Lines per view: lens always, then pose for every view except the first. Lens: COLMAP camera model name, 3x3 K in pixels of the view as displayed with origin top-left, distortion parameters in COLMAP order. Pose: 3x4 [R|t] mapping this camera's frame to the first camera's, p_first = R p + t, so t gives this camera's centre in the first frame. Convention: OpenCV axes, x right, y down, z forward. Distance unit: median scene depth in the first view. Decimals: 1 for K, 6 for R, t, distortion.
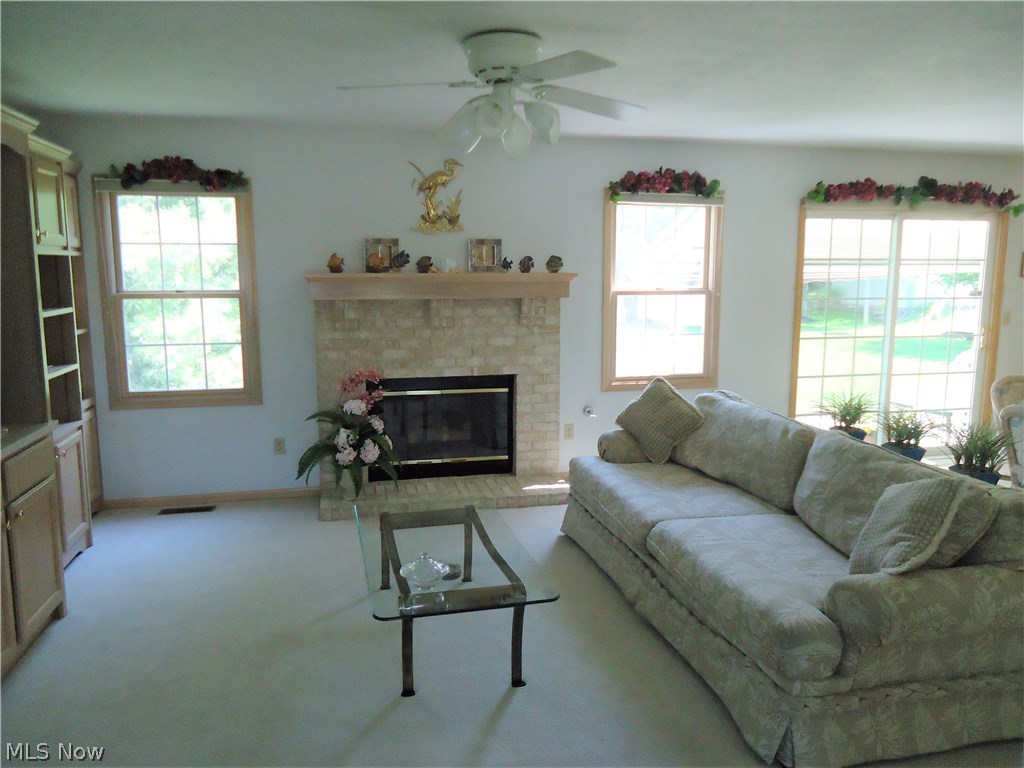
lens RADIAL K [[756.0, 0, 512.0], [0, 756.0, 384.0], [0, 0, 1]] dist [0.000118, 0.003575]
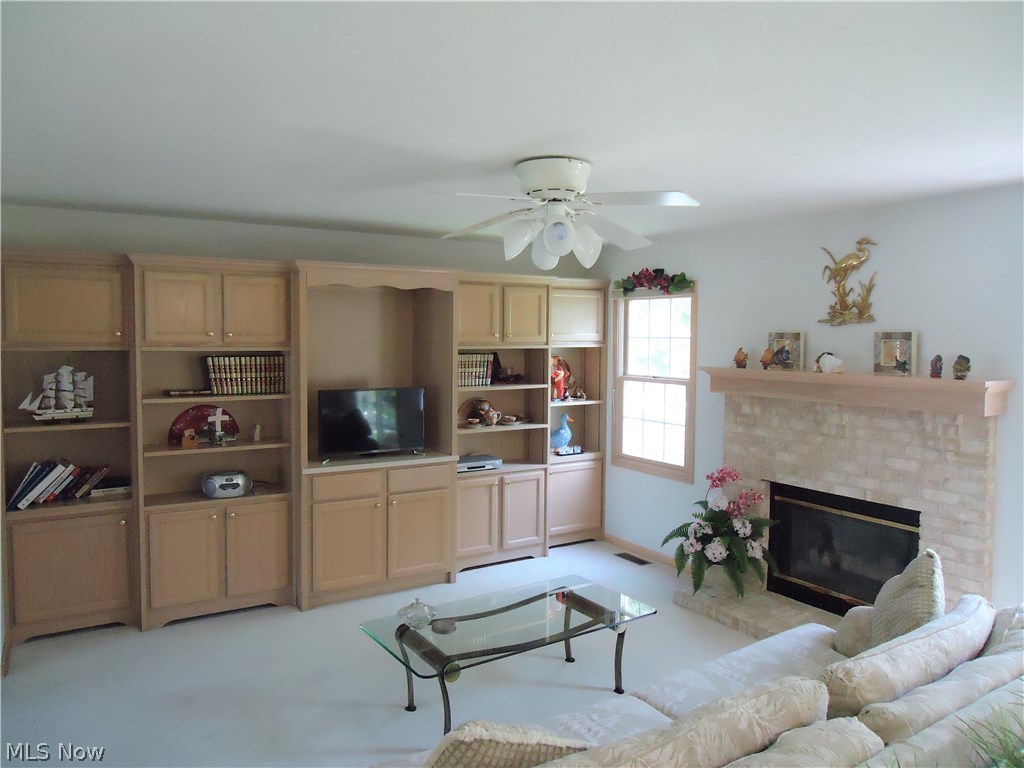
lens RADIAL K [[745.6, 0, 512.0], [0, 745.6, 384.0], [0, 0, 1]] dist [0.001755, -0.000660]
pose [[0.330185, 0.062598, -0.941838, 0.576423], [-0.153394, 0.988093, 0.011896, -0.087304], [0.931369, 0.140545, 0.335855, 0.377692]]
